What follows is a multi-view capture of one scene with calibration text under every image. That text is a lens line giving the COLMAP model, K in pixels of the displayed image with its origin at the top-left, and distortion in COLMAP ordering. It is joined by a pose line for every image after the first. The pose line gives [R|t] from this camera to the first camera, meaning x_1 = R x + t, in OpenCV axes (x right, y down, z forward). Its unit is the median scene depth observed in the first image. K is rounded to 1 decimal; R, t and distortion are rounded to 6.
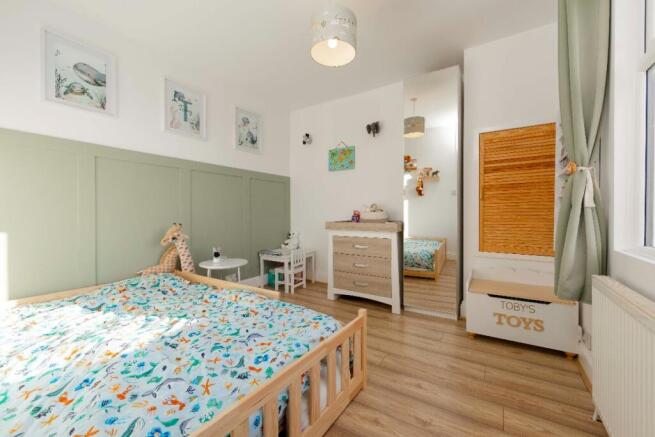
lens RADIAL K [[271.1, 0, 328.7], [0, 271.1, 214.4], [0, 0, 1]] dist [-0.002468, 0.000046]
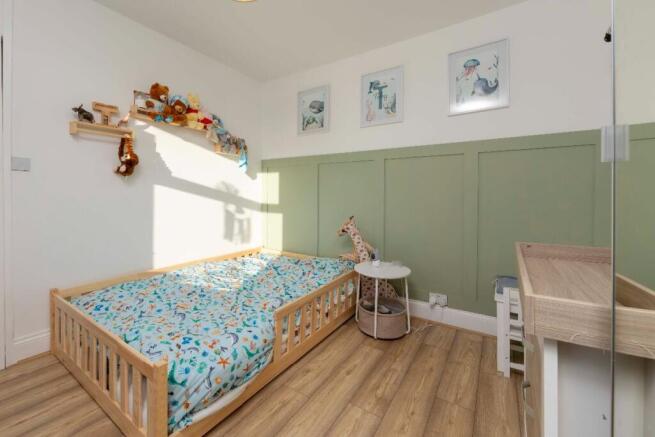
lens RADIAL K [[287.3, 0, 315.5], [0, 287.3, 197.0], [0, 0, 1]] dist [-0.002807, -0.000051]
pose [[-0.047065, 0.021841, -0.998653, 0.545869], [-0.000905, 0.999760, 0.021907, -0.065952], [0.998891, 0.001935, -0.047034, 0.925911]]
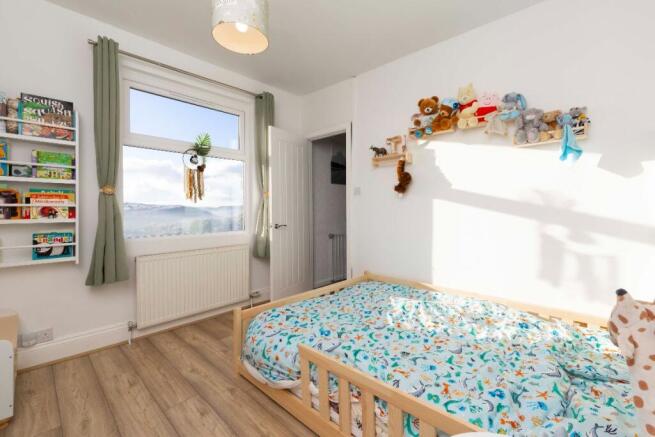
lens RADIAL K [[271.1, 0, 329.4], [0, 271.1, 212.6], [0, 0, 1]] dist [-0.002468, 0.000046]
pose [[-0.980670, 0.011136, 0.195351, -0.502097], [0.013577, 0.999846, 0.011163, -0.051787], [-0.195196, 0.013600, -0.980670, 1.428941]]
